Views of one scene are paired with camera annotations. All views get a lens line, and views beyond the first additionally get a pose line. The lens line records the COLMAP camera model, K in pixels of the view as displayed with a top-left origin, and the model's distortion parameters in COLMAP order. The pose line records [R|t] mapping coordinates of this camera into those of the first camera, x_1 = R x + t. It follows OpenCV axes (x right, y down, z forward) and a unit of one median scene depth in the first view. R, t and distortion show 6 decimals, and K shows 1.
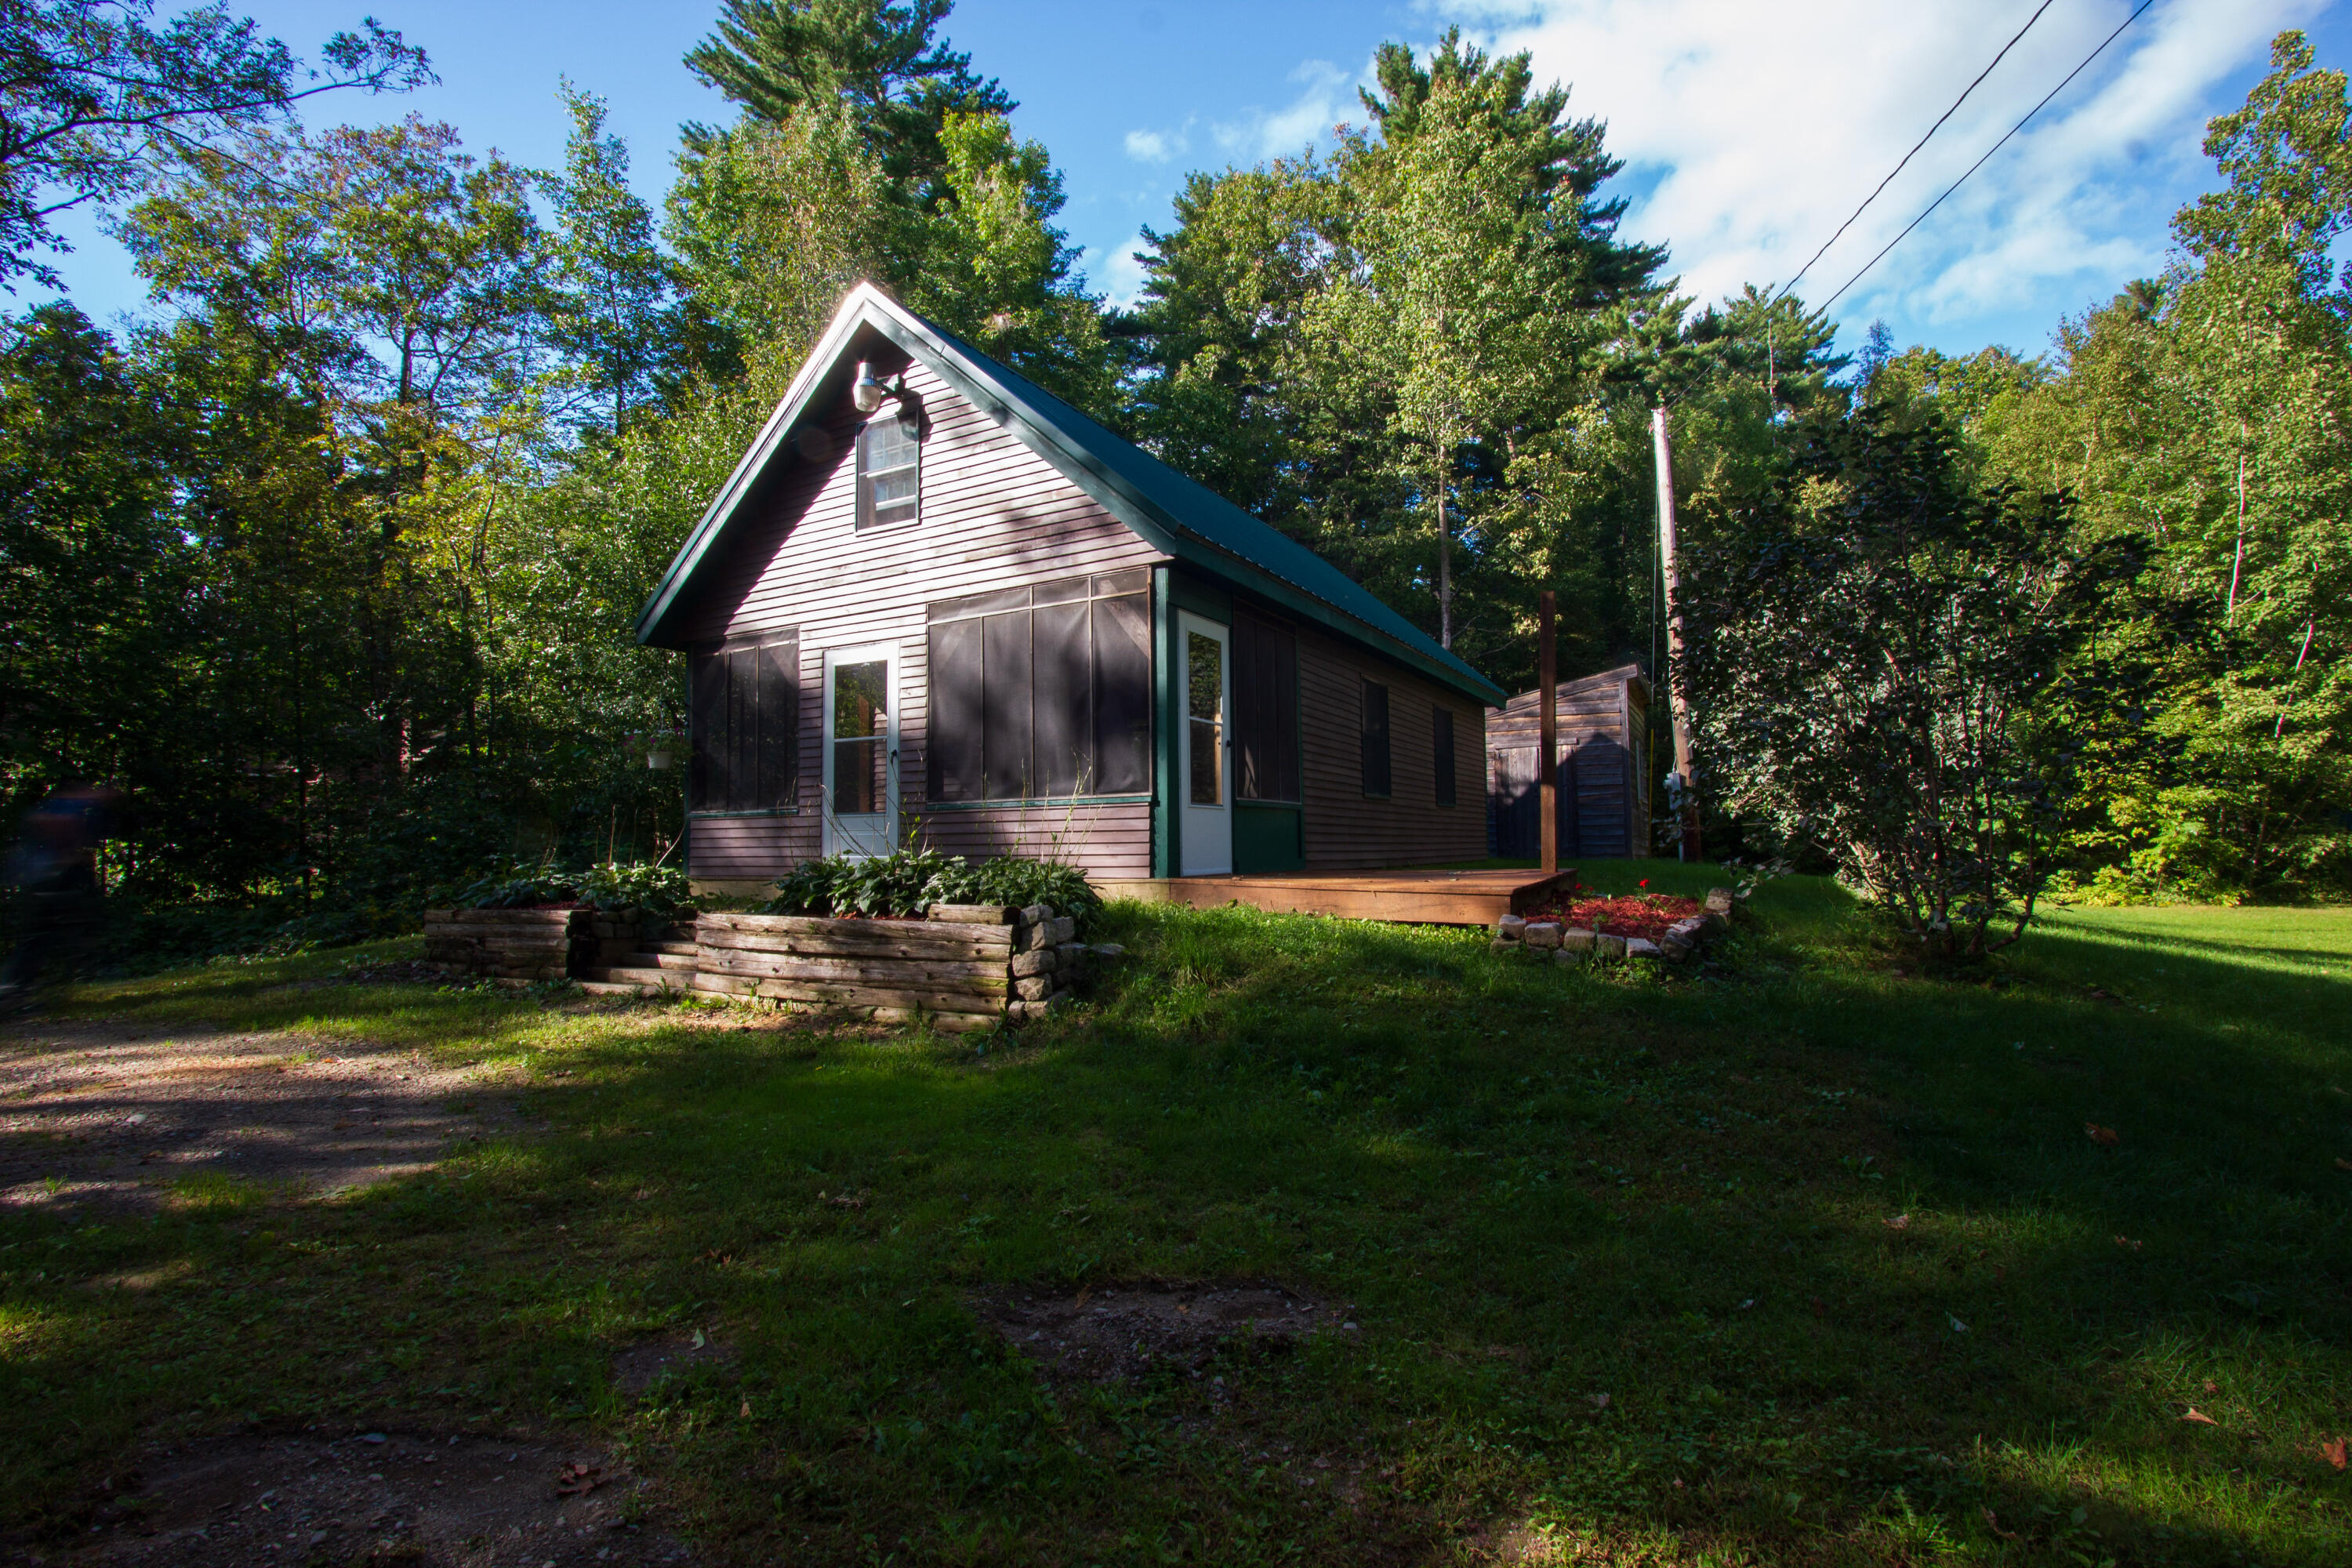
lens RADIAL K [[1104.1, 0, 1176.0], [0, 1104.1, 784.0], [0, 0, 1]] dist [-0.038558, 0.013326]
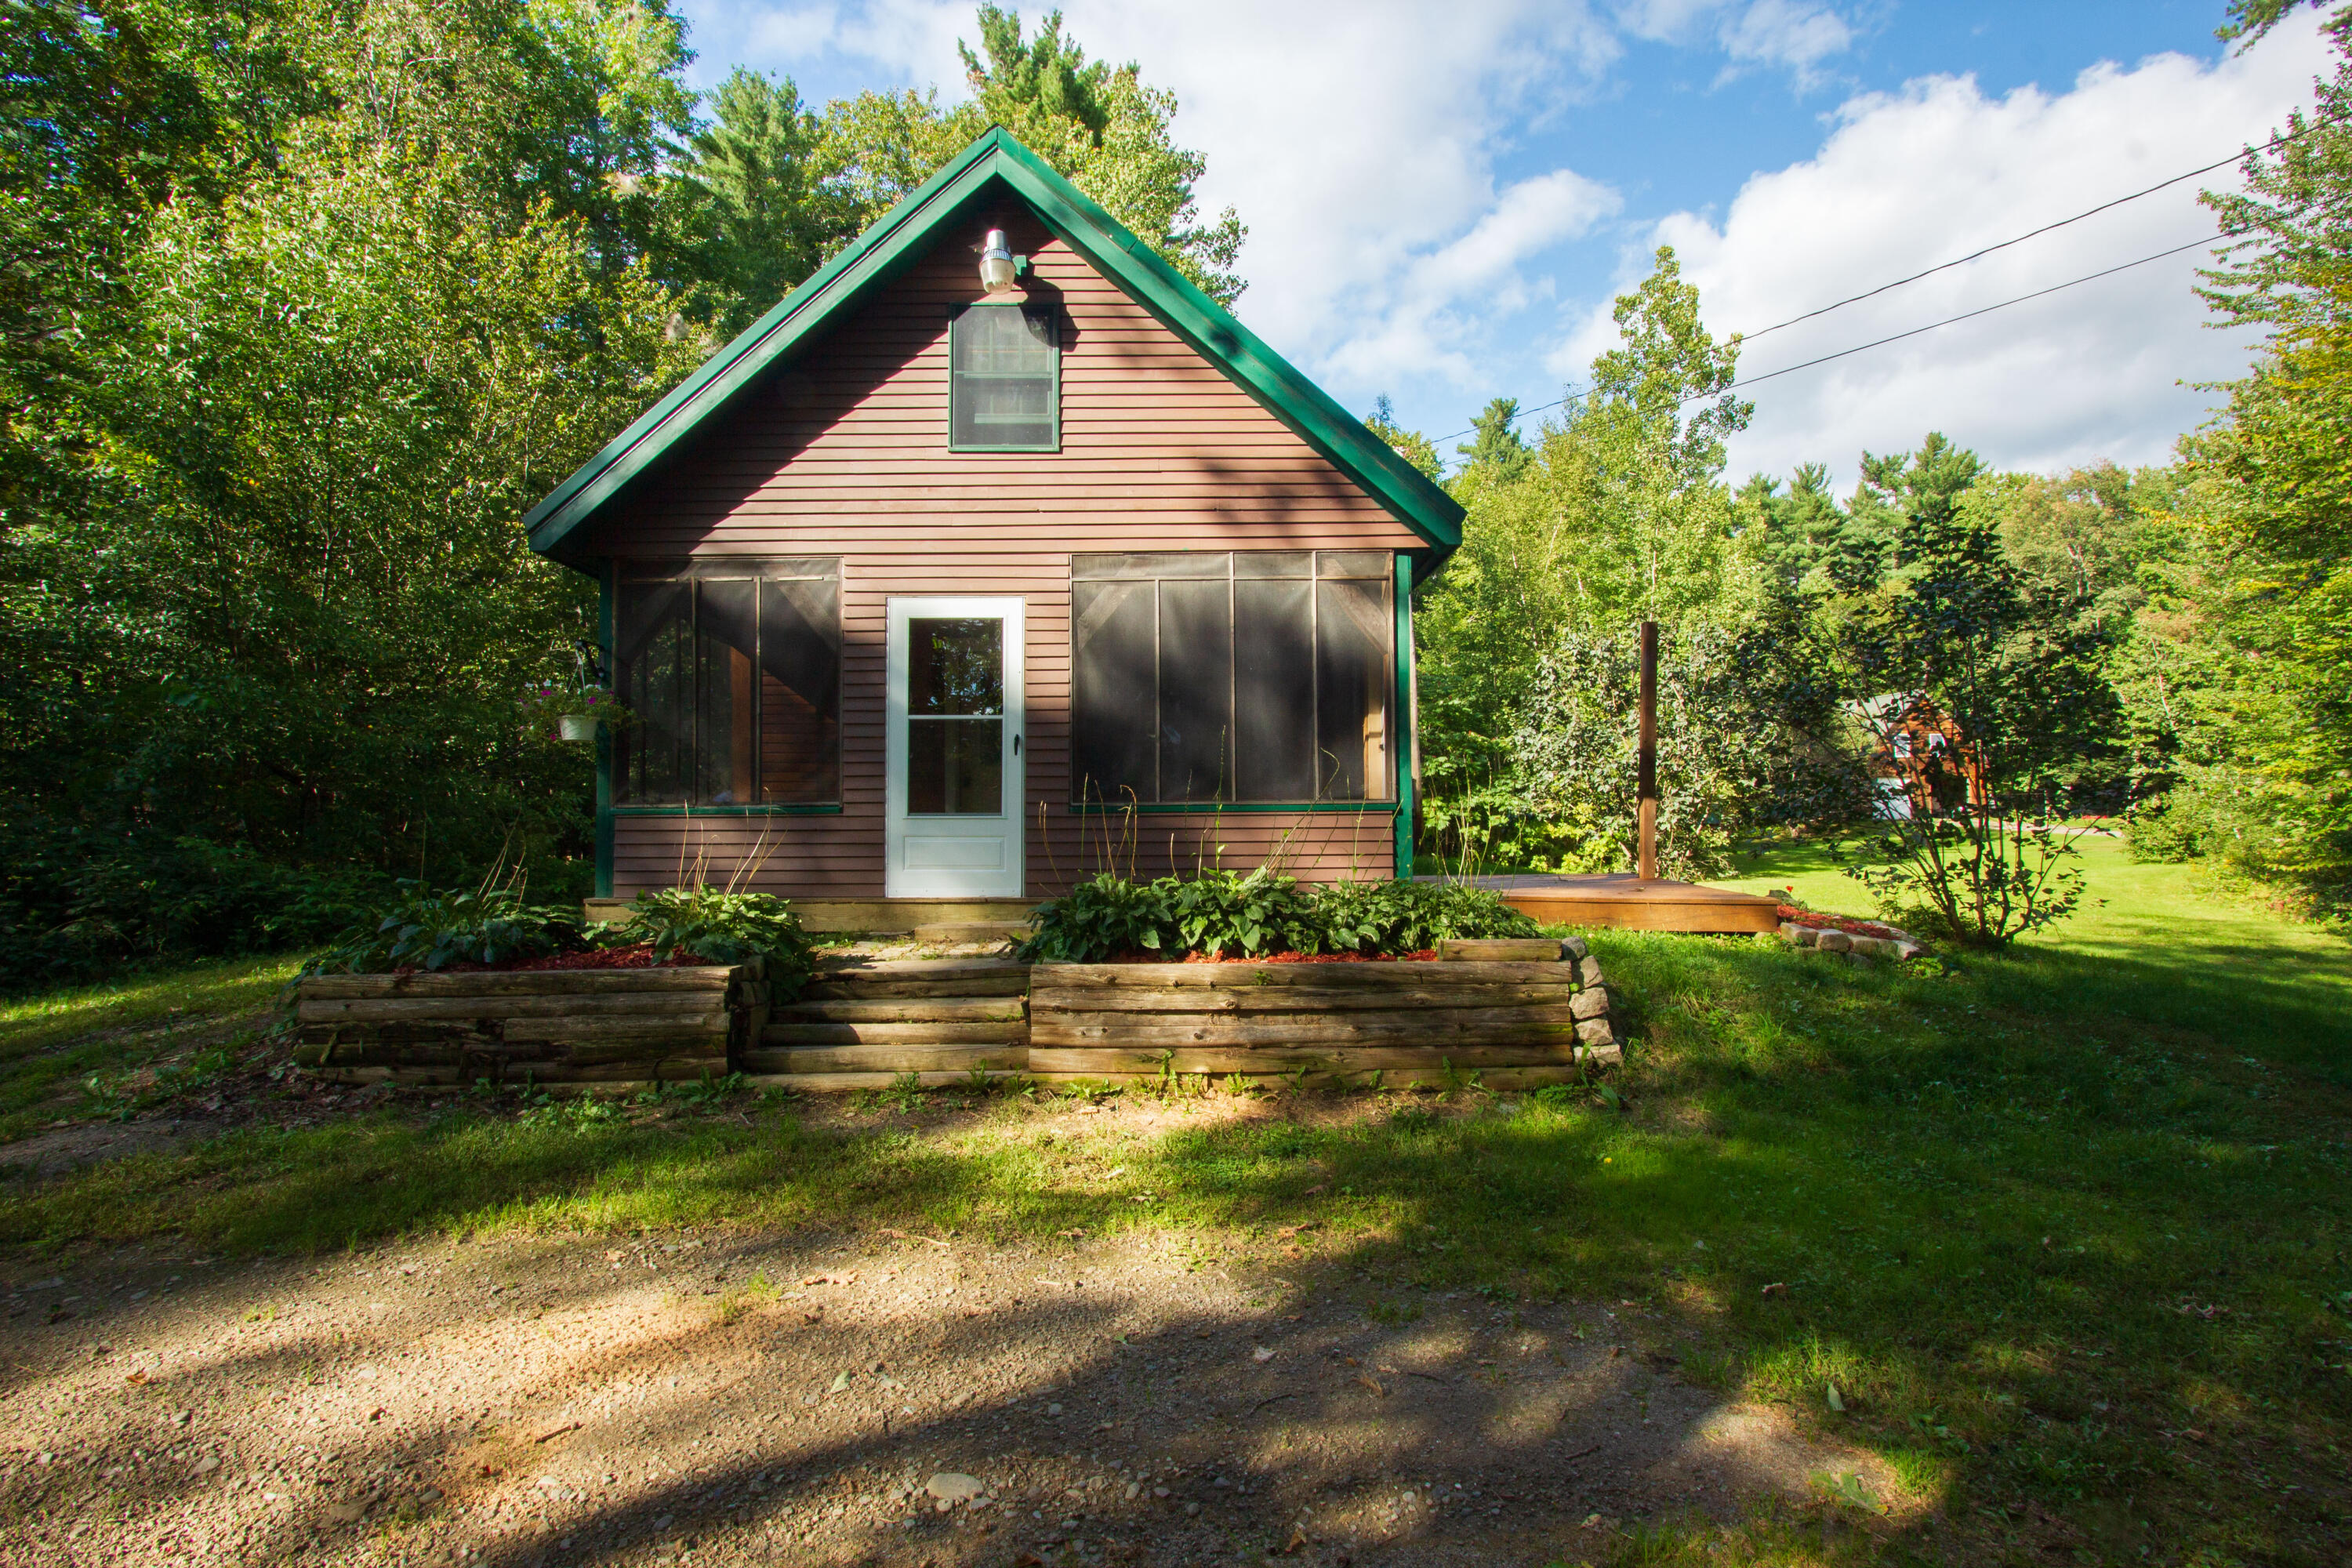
lens RADIAL K [[1104.1, 0, 1176.0], [0, 1104.1, 784.0], [0, 0, 1]] dist [-0.038558, 0.013326]
pose [[0.859669, 0.024810, 0.510248, -0.557799], [-0.035227, 0.999321, 0.010759, -0.007664], [-0.509635, -0.027224, 0.859960, 0.262937]]
